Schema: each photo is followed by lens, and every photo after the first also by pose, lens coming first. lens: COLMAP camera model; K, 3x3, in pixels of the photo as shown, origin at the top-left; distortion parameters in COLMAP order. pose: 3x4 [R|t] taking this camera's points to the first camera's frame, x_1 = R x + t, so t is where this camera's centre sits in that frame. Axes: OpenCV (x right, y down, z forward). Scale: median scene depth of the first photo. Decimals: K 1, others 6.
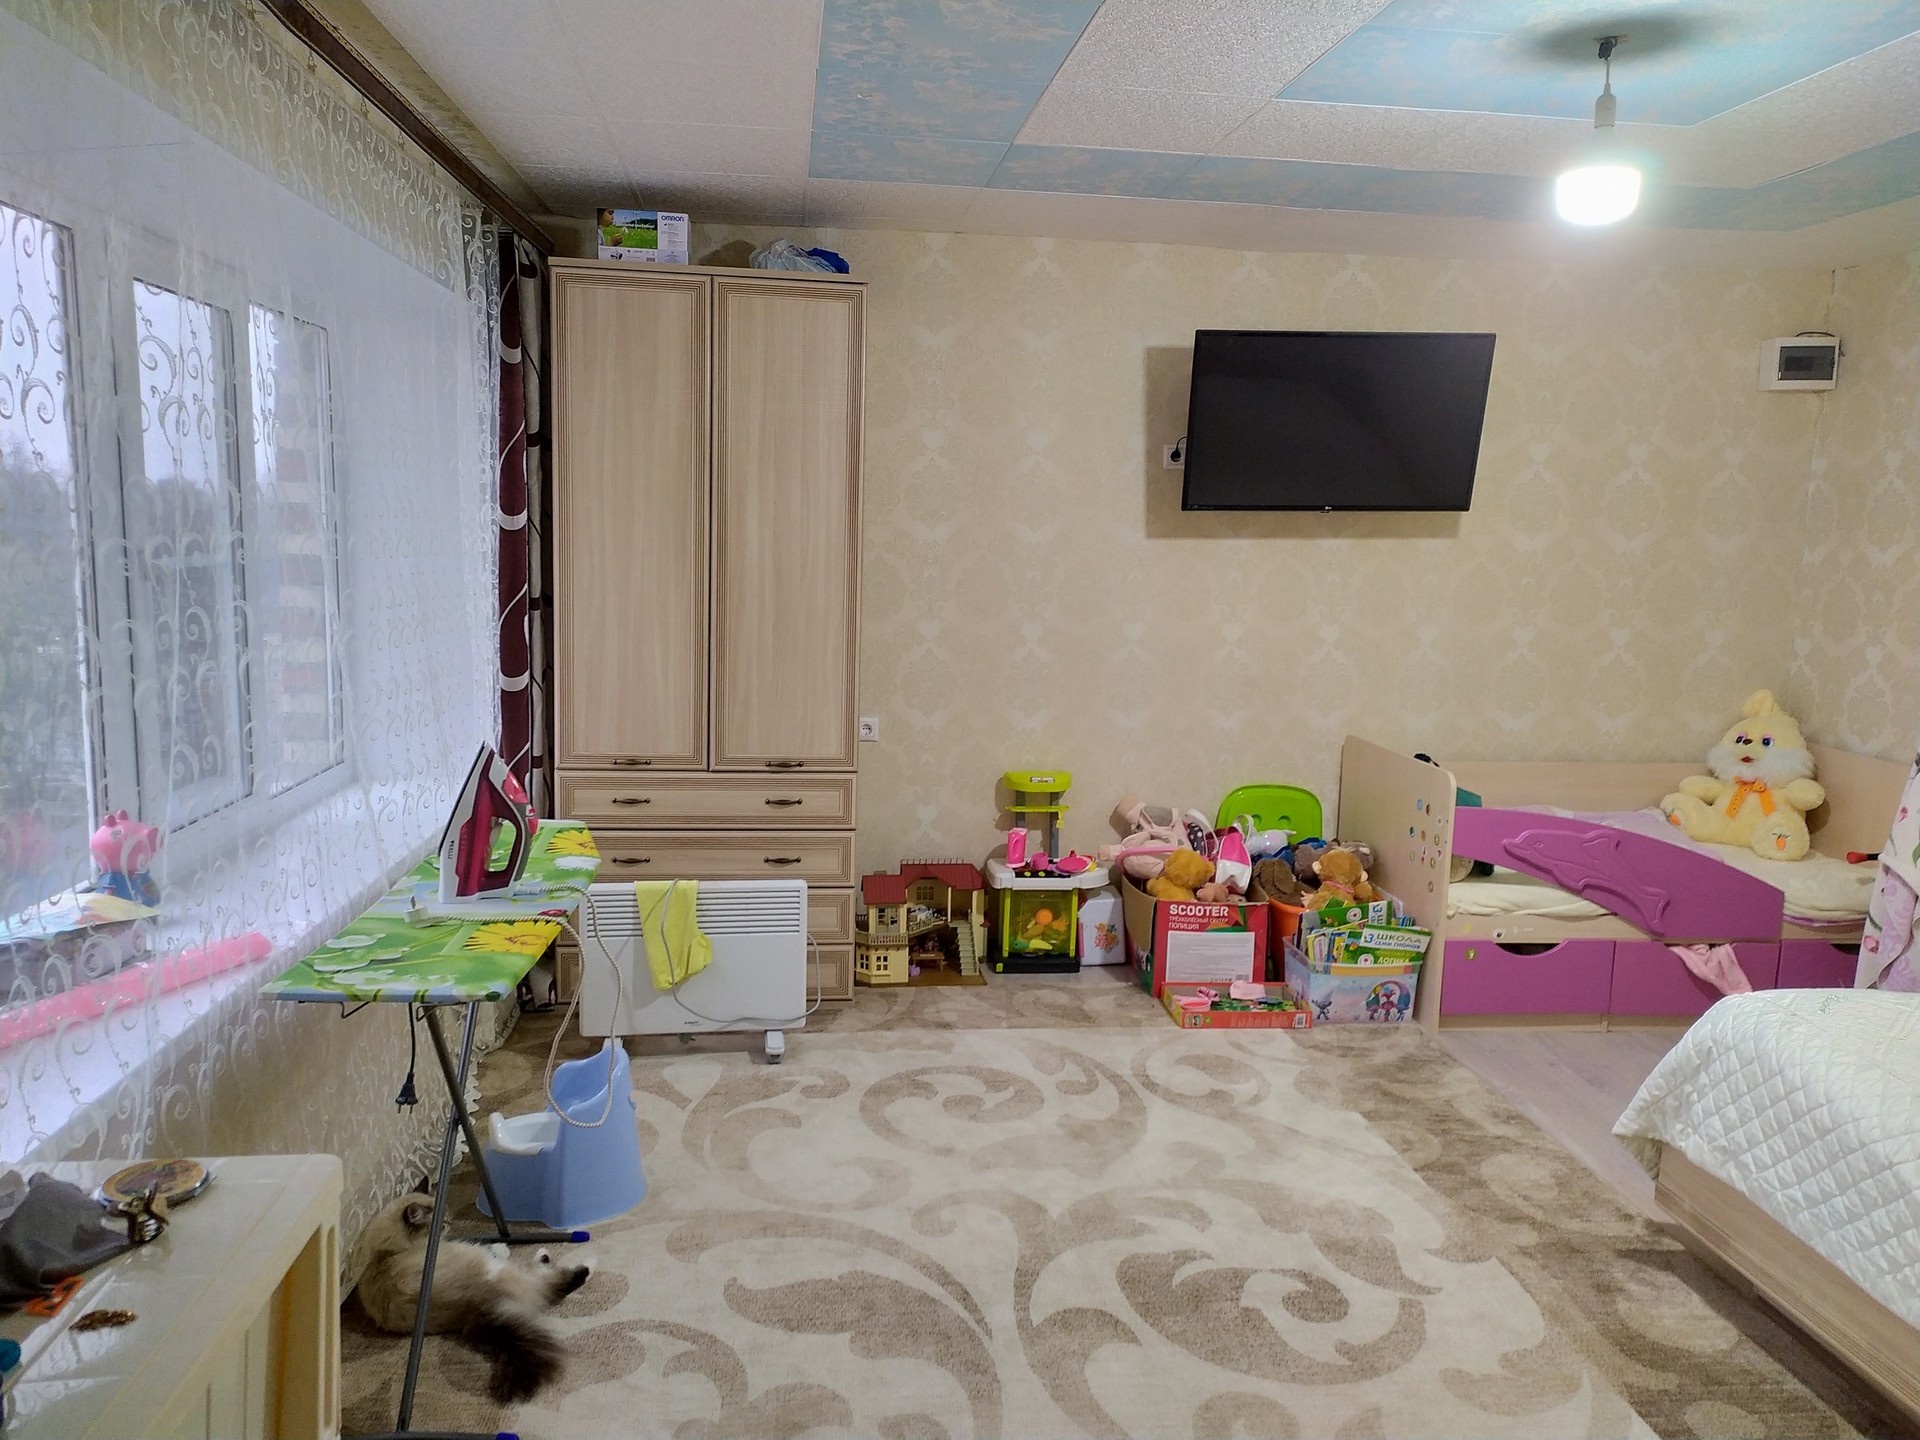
lens RADIAL K [[1419.7, 0, 960.0], [0, 1419.7, 720.0], [0, 0, 1]] dist [0.067975, -0.055962]
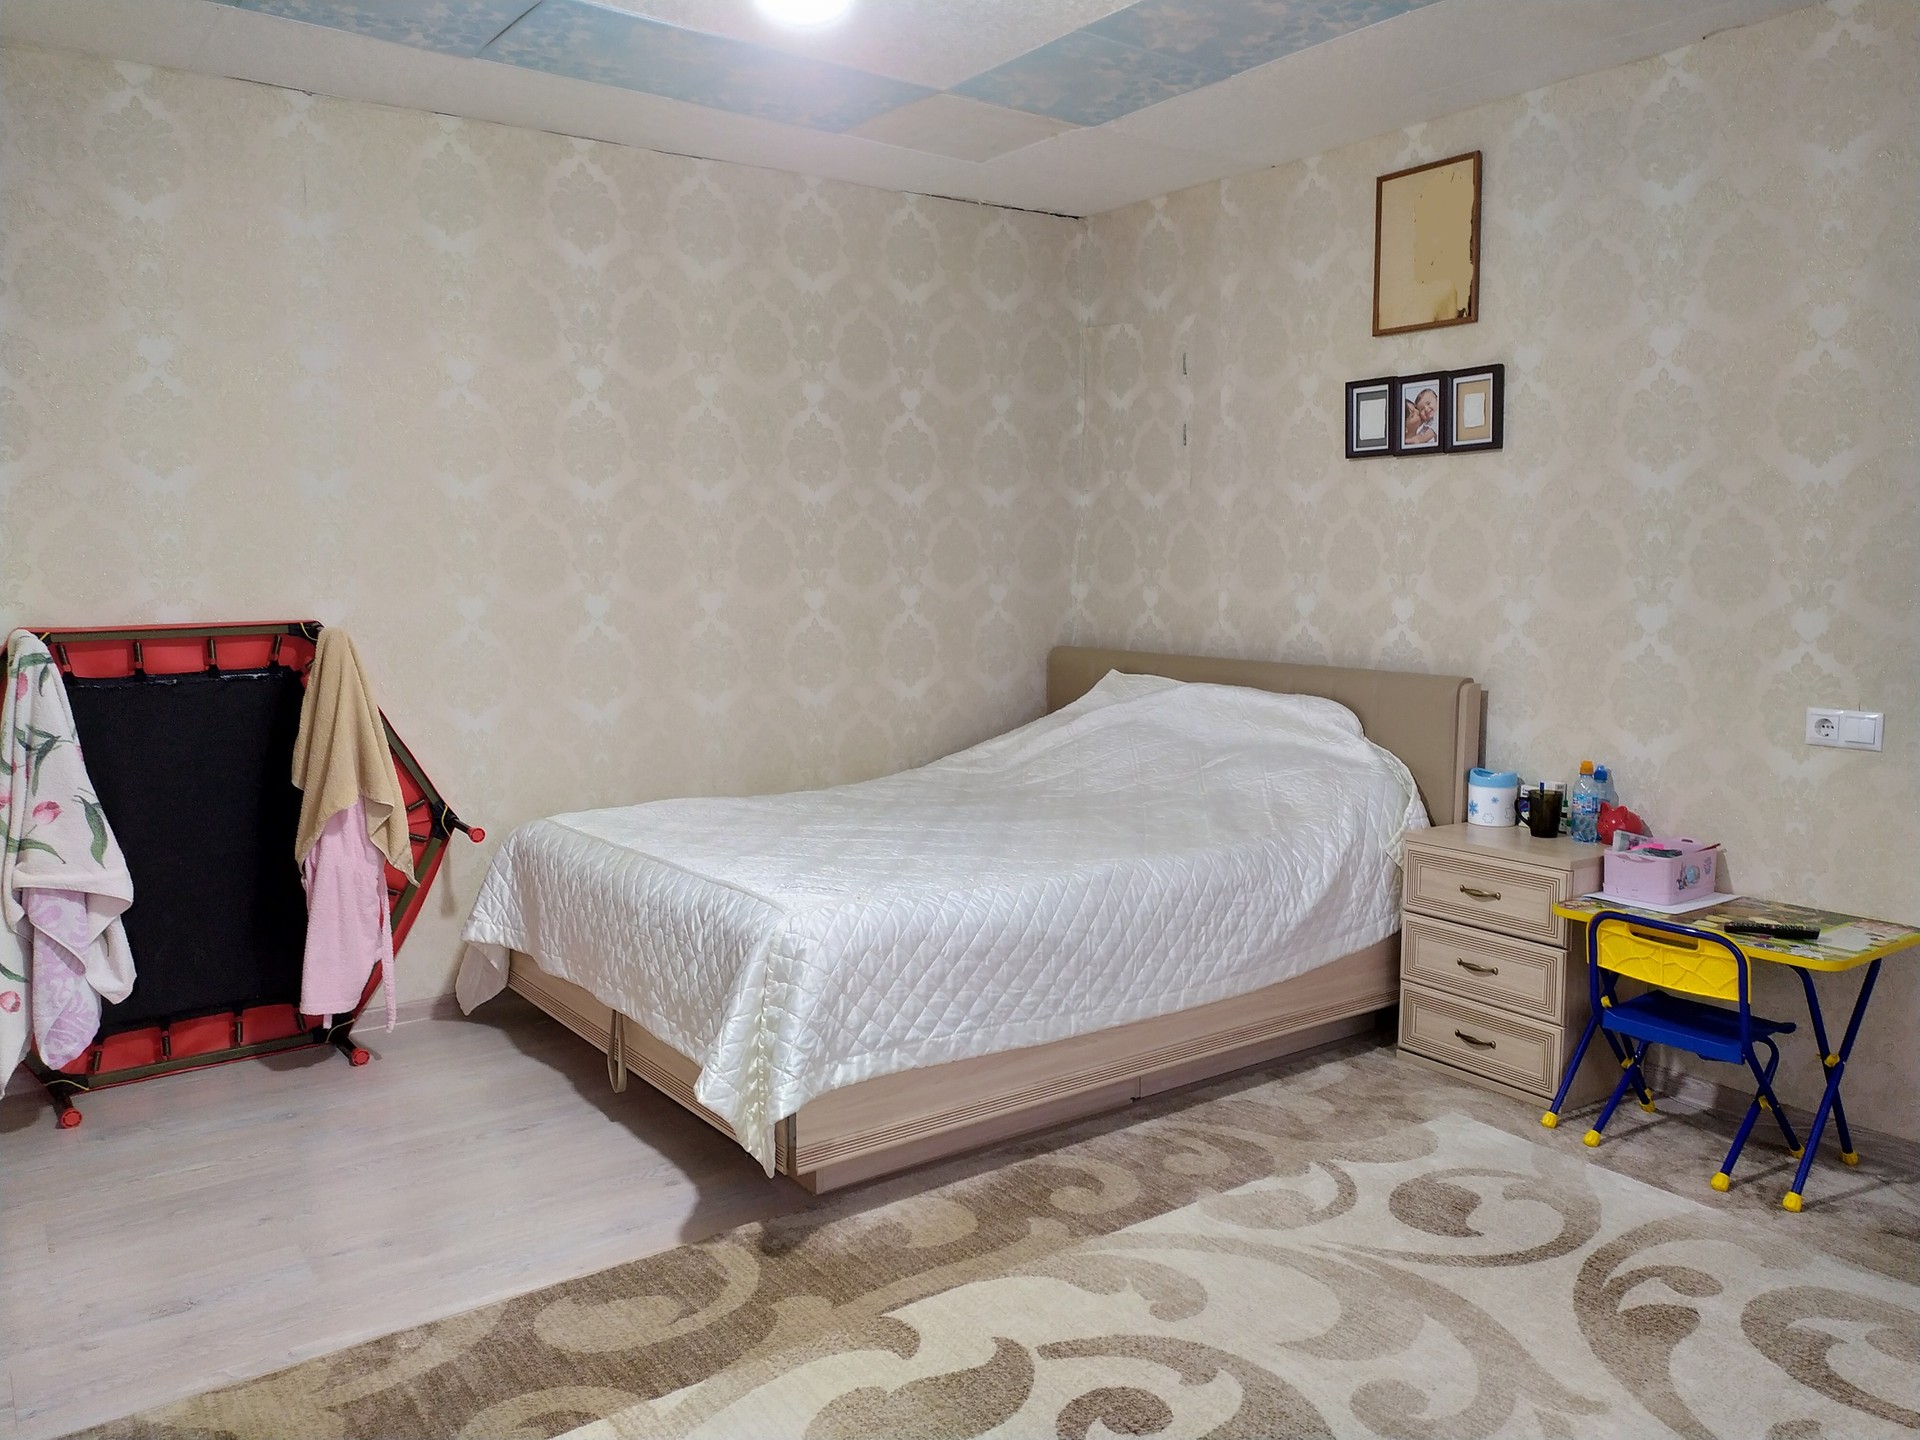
lens RADIAL K [[1443.7, 0, 960.0], [0, 1443.7, 720.0], [0, 0, 1]] dist [0.070853, -0.080269]
pose [[-0.495936, -0.125050, 0.859308, -0.217641], [0.105844, 0.973493, 0.202753, -0.080177], [-0.861884, 0.191505, -0.469554, 0.883946]]
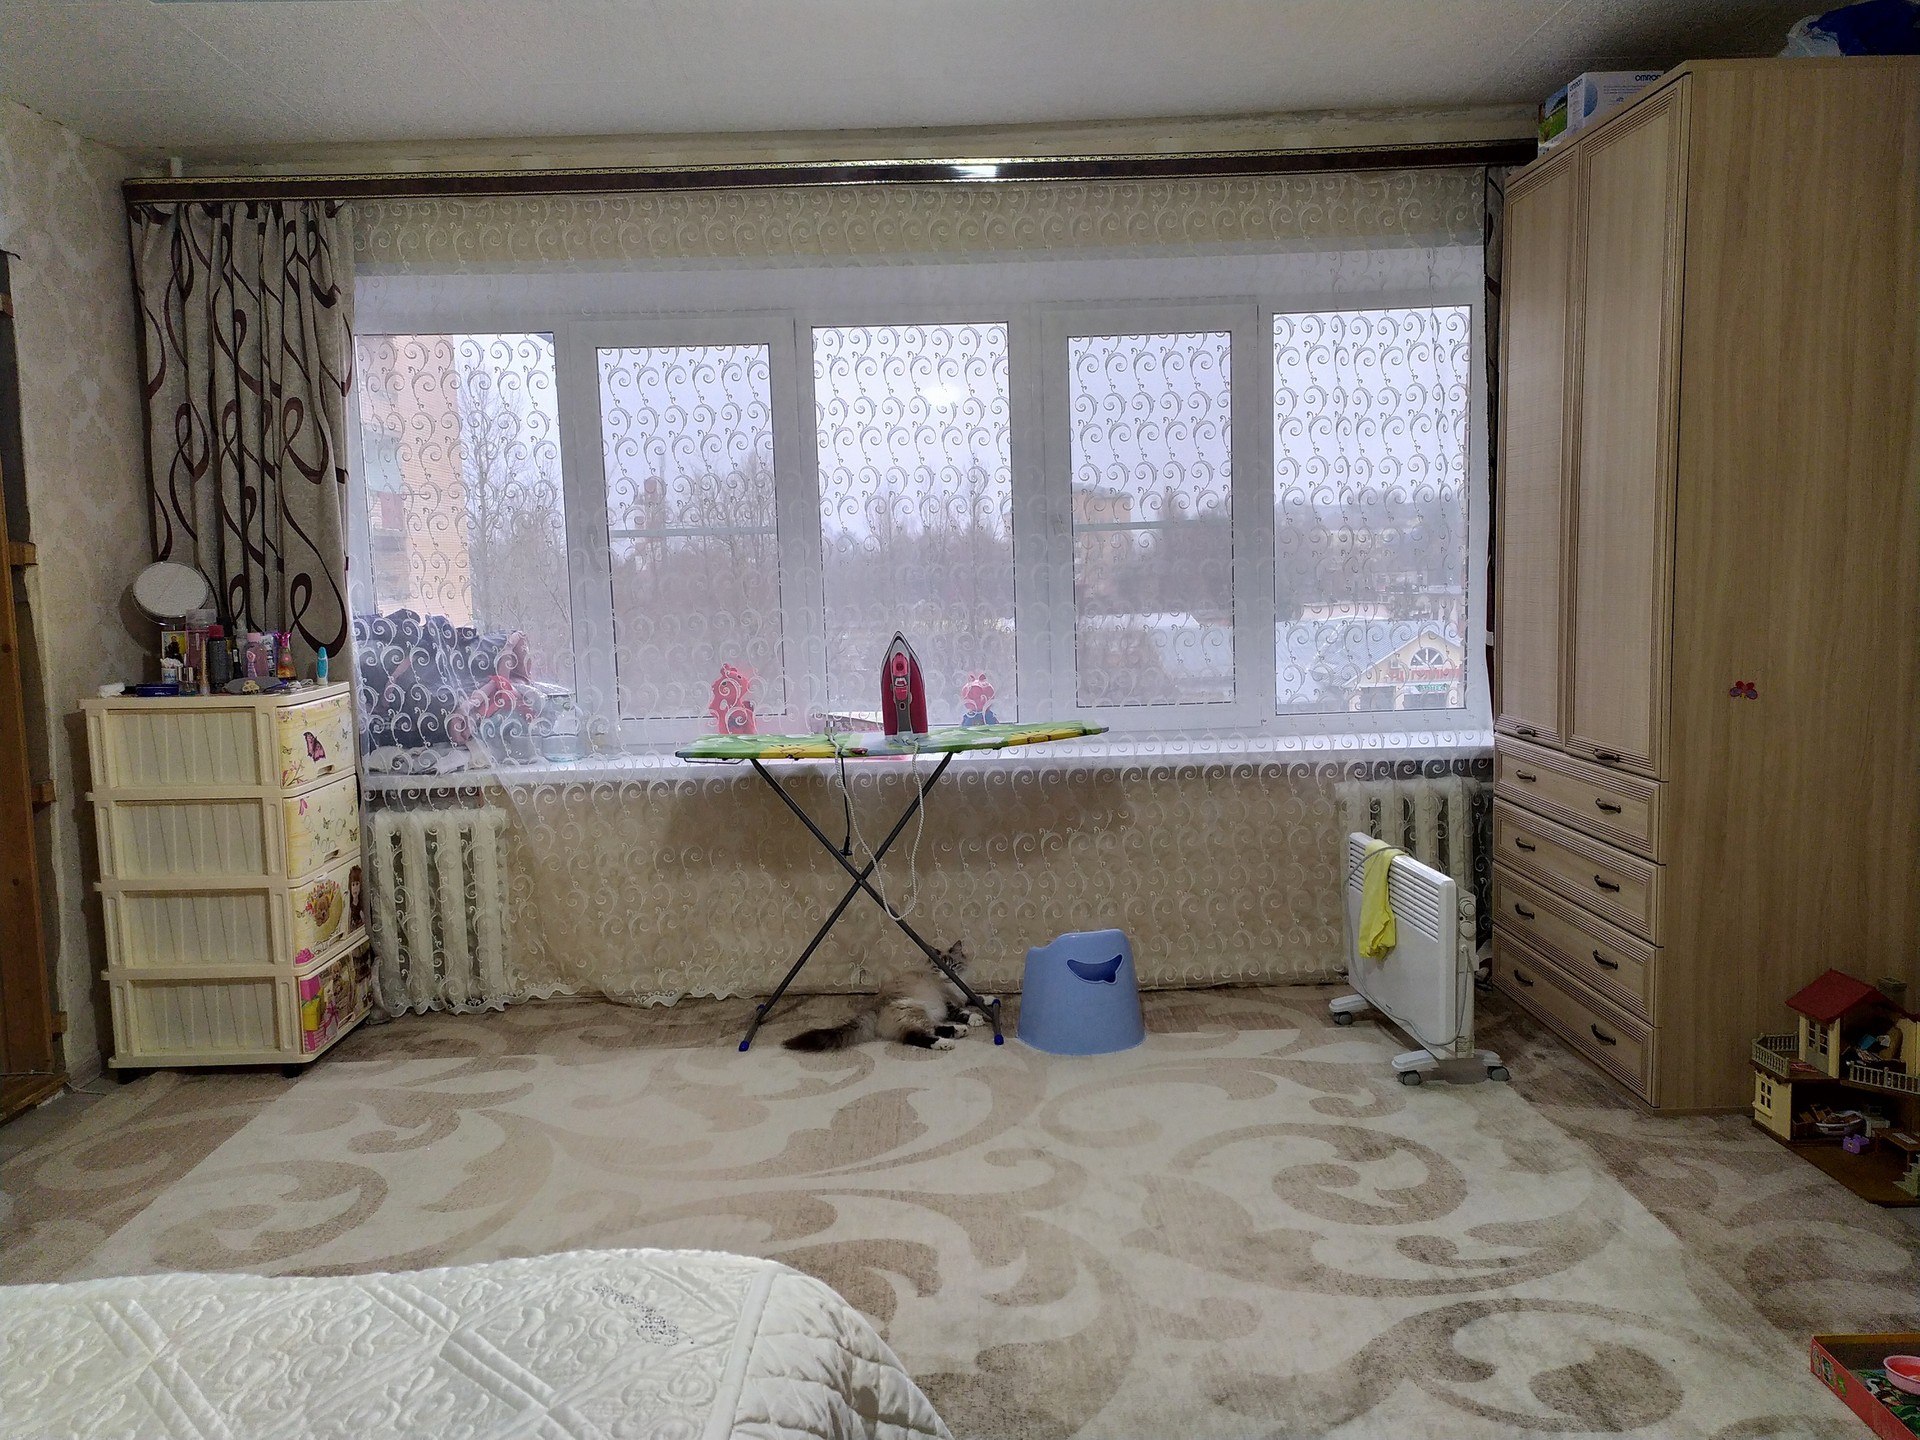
lens RADIAL K [[1419.7, 0, 960.0], [0, 1419.7, 720.0], [0, 0, 1]] dist [0.067975, -0.055962]
pose [[-0.098196, 0.094756, -0.990646, 0.669793], [-0.090189, 0.990513, 0.103683, -0.038044], [0.991072, 0.099526, -0.088719, 0.719415]]
